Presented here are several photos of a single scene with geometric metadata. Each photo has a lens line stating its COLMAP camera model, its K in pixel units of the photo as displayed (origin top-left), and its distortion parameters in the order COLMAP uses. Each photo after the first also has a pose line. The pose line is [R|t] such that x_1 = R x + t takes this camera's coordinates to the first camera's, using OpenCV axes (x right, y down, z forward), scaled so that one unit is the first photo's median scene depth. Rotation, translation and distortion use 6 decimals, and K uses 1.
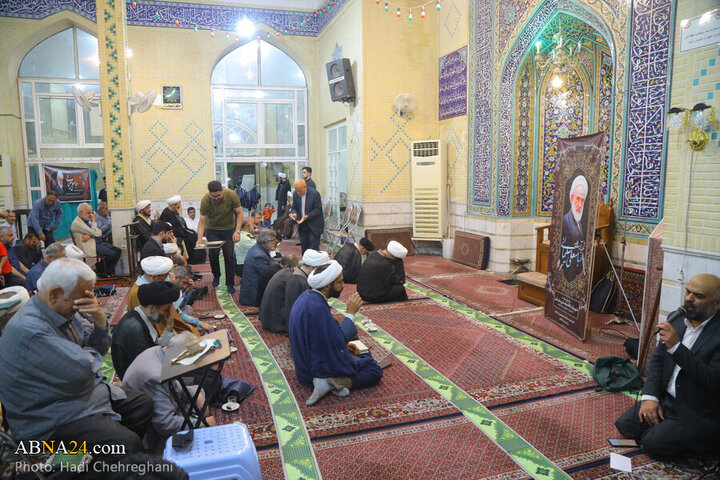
lens RADIAL K [[495.1, 0, 362.6], [0, 495.1, 243.1], [0, 0, 1]] dist [-0.091185, 0.047583]
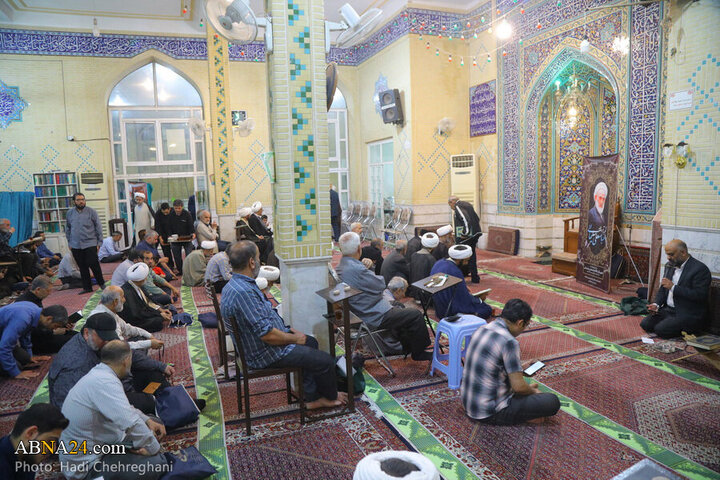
lens RADIAL K [[495.1, 0, 361.6], [0, 495.1, 245.6], [0, 0, 1]] dist [-0.091185, 0.047583]
pose [[0.998952, -0.028844, 0.035537, -0.228411], [0.029021, 0.999569, -0.004474, 0.026263], [-0.035392, 0.005501, 0.999358, -0.301498]]
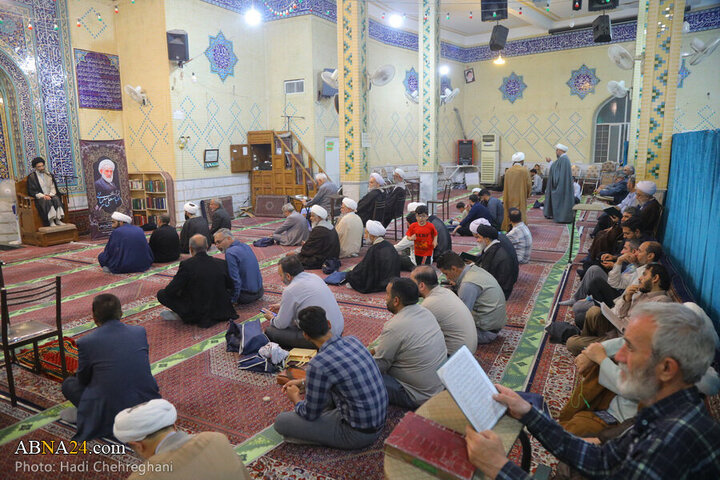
lens RADIAL K [[495.1, 0, 361.9], [0, 495.1, 243.7], [0, 0, 1]] dist [-0.091185, 0.047583]
pose [[-0.711105, -0.113623, 0.693844, -1.176307], [0.115207, 0.954686, 0.274411, -0.157174], [-0.693583, 0.275070, -0.665792, 1.138970]]
